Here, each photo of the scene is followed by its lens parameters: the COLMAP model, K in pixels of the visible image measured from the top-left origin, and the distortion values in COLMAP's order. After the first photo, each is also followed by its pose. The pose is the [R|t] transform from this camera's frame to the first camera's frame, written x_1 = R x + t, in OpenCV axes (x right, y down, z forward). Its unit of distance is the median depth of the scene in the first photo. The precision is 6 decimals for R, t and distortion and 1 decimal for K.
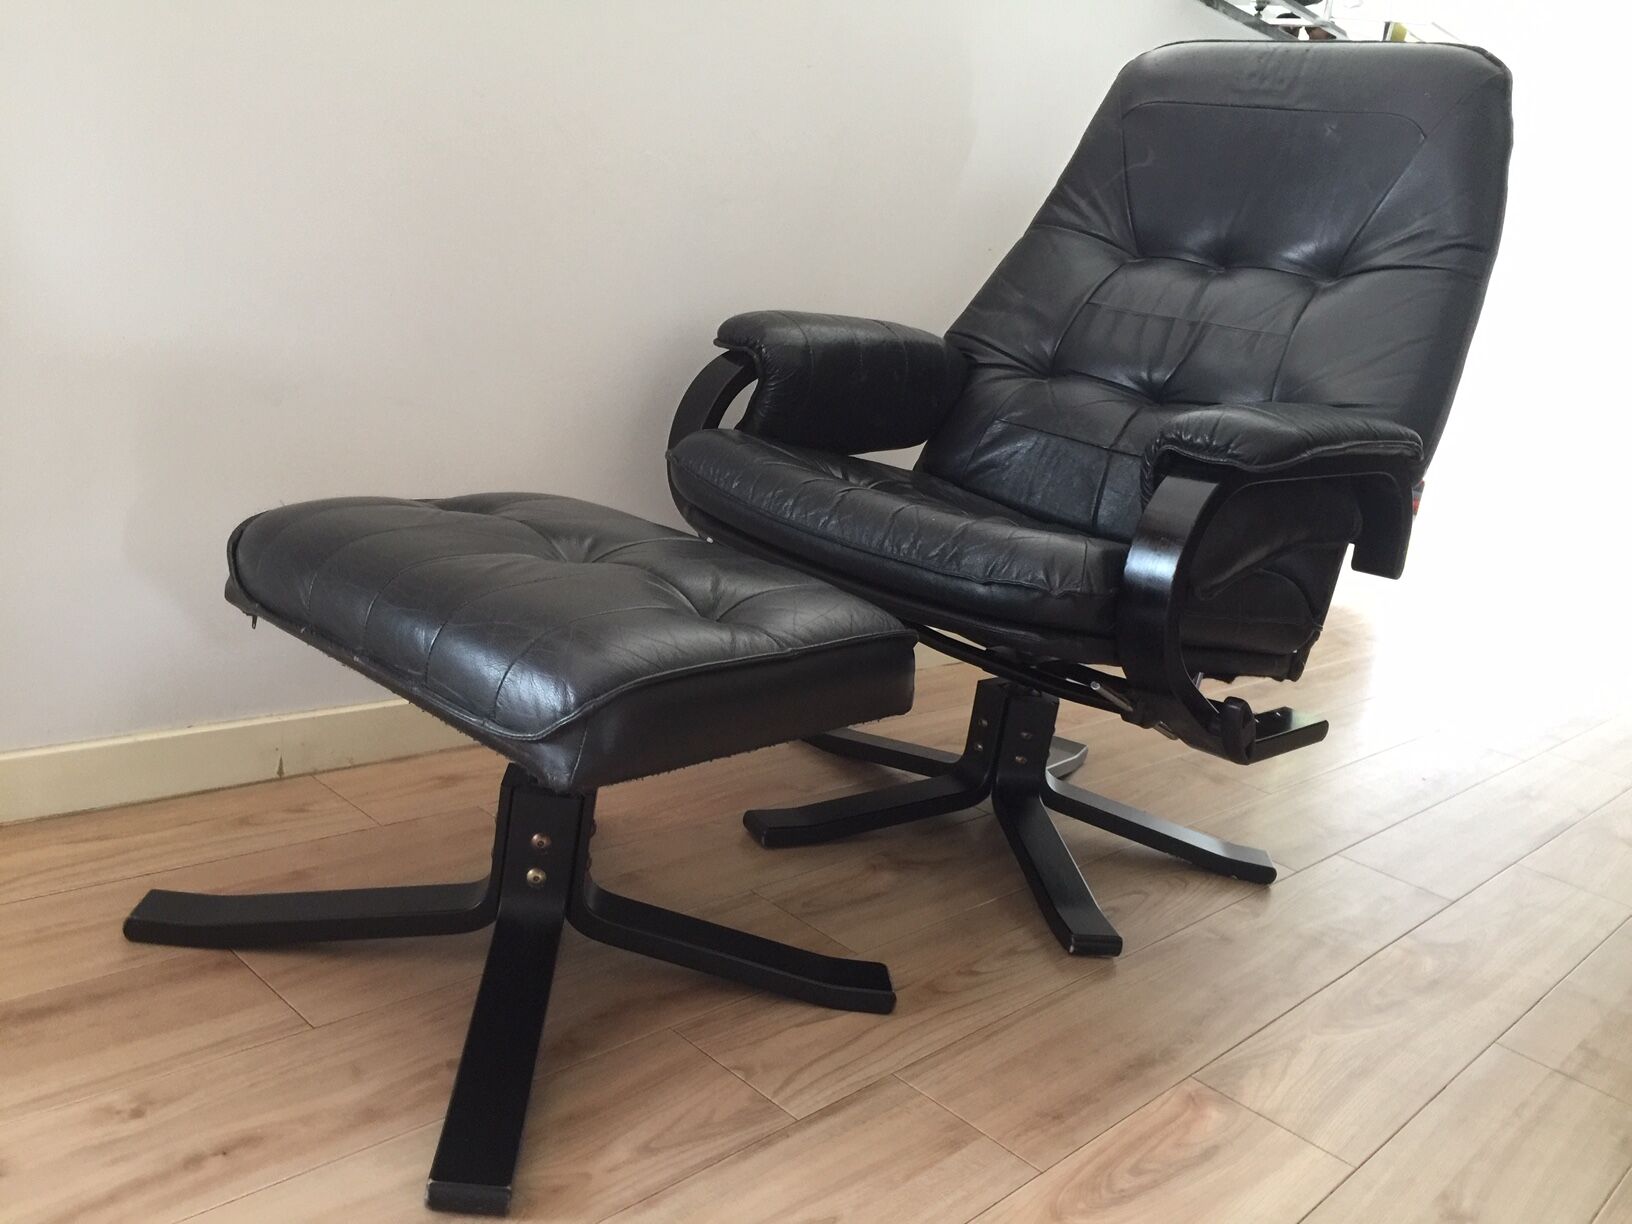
lens RADIAL K [[1393.9, 0, 817.5], [0, 1393.9, 609.7], [0, 0, 1]] dist [0.089855, -0.131286]
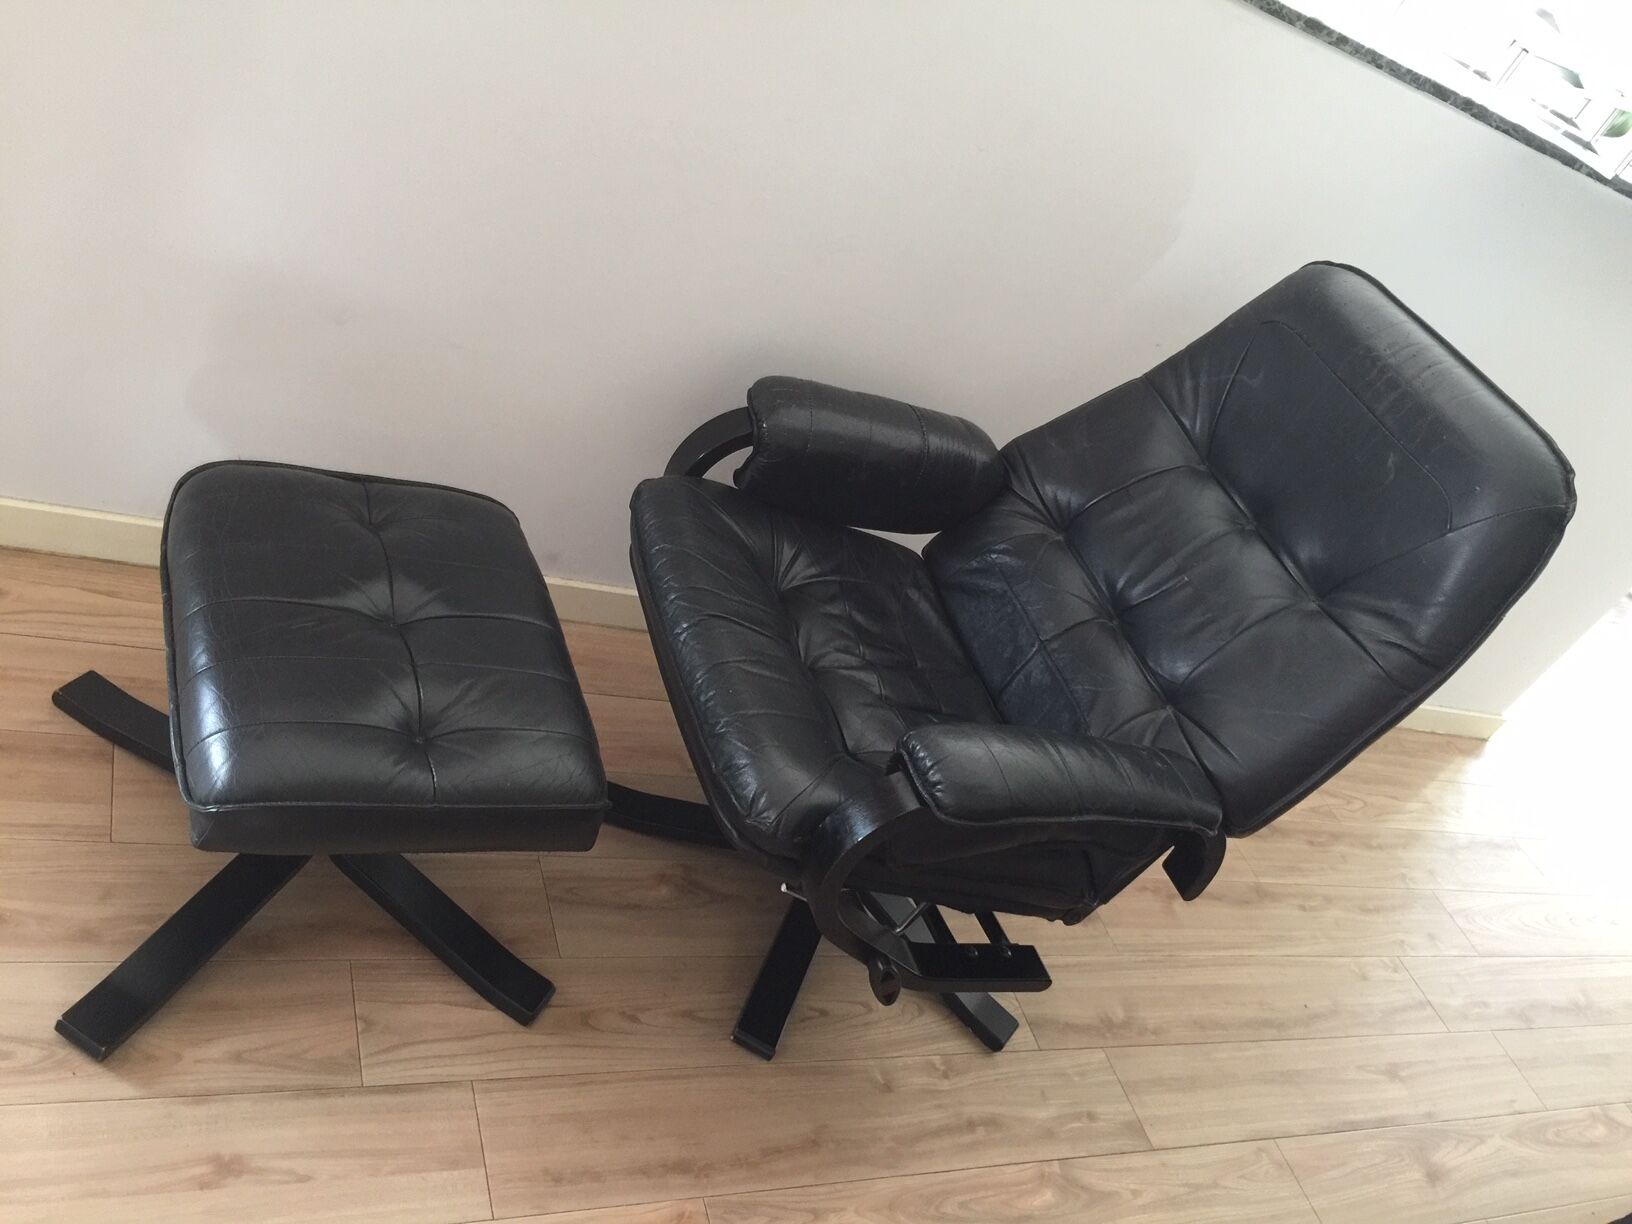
lens RADIAL K [[1393.9, 0, 817.5], [0, 1393.9, 609.7], [0, 0, 1]] dist [0.089855, -0.131286]
pose [[0.862562, 0.460044, -0.210585, 0.395324], [-0.396403, 0.873126, 0.283753, -0.528984], [0.314406, -0.161278, 0.935488, -0.029339]]
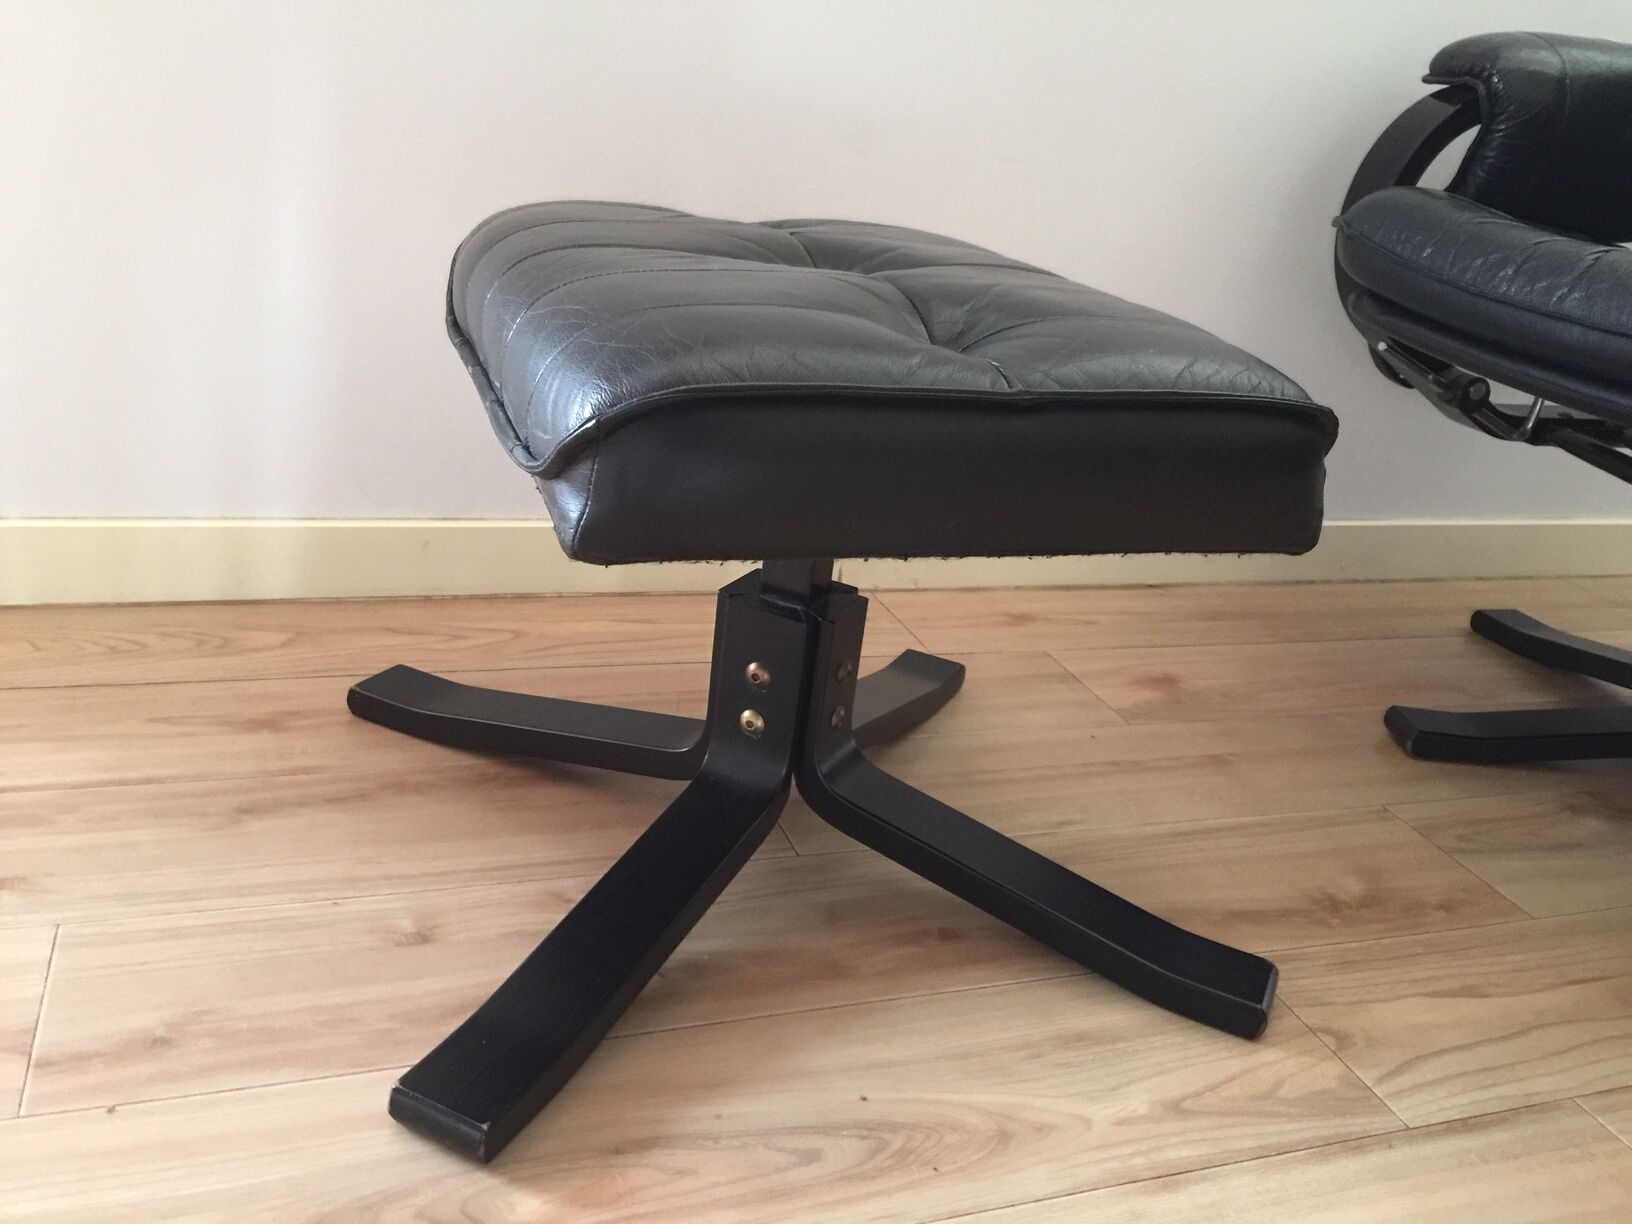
lens RADIAL K [[1393.9, 0, 817.5], [0, 1393.9, 609.7], [0, 0, 1]] dist [0.089855, -0.131286]
pose [[0.891555, 0.114722, -0.438141, 0.001719], [-0.086437, 0.992706, 0.084041, 0.075120], [0.444587, -0.037056, 0.894969, 0.248649]]
